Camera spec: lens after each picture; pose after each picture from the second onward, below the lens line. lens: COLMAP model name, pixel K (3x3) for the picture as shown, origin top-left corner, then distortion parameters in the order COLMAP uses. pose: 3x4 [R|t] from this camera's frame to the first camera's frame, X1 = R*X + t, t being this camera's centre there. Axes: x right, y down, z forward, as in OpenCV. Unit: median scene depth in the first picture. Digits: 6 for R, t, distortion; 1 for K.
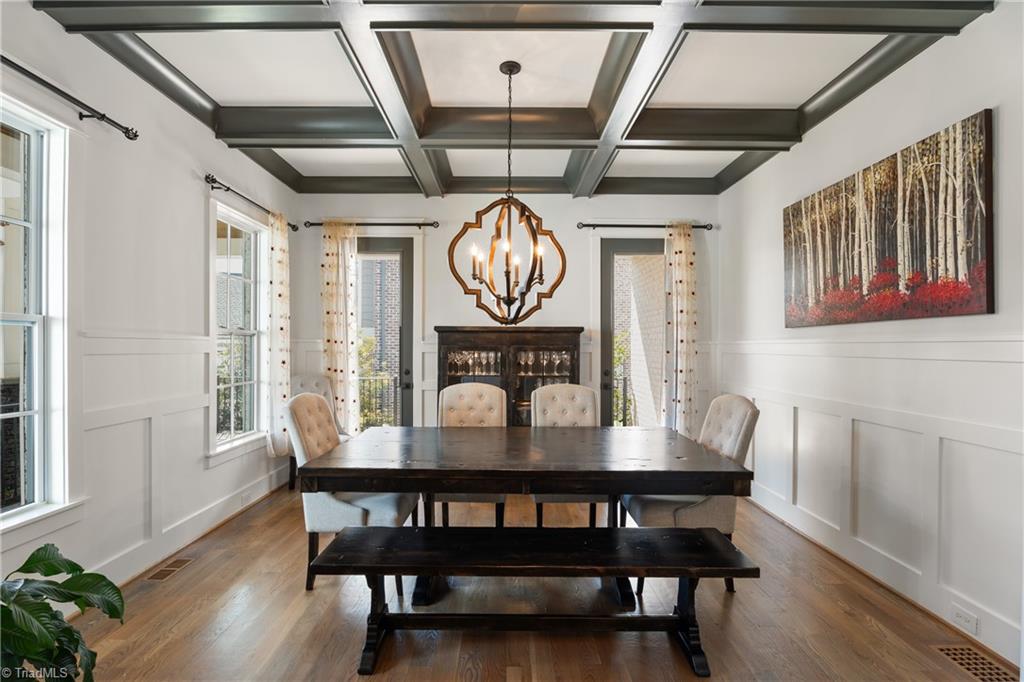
lens RADIAL K [[456.2, 0, 507.3], [0, 456.2, 343.1], [0, 0, 1]] dist [-0.000637, 0.000001]
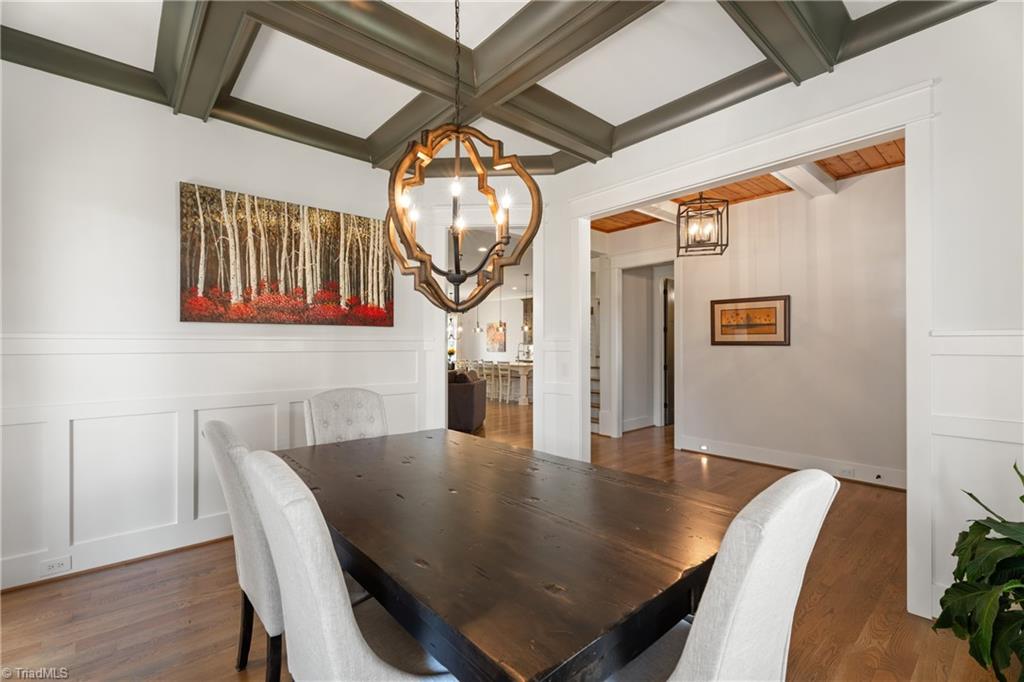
lens RADIAL K [[456.2, 0, 512.2], [0, 456.2, 345.5], [0, 0, 1]] dist [-0.000637, 0.000001]
pose [[-0.650847, -0.001545, 0.759207, -0.587166], [-0.006009, 0.999977, -0.003116, 0.014515], [-0.759185, -0.006591, -0.650842, 1.420467]]
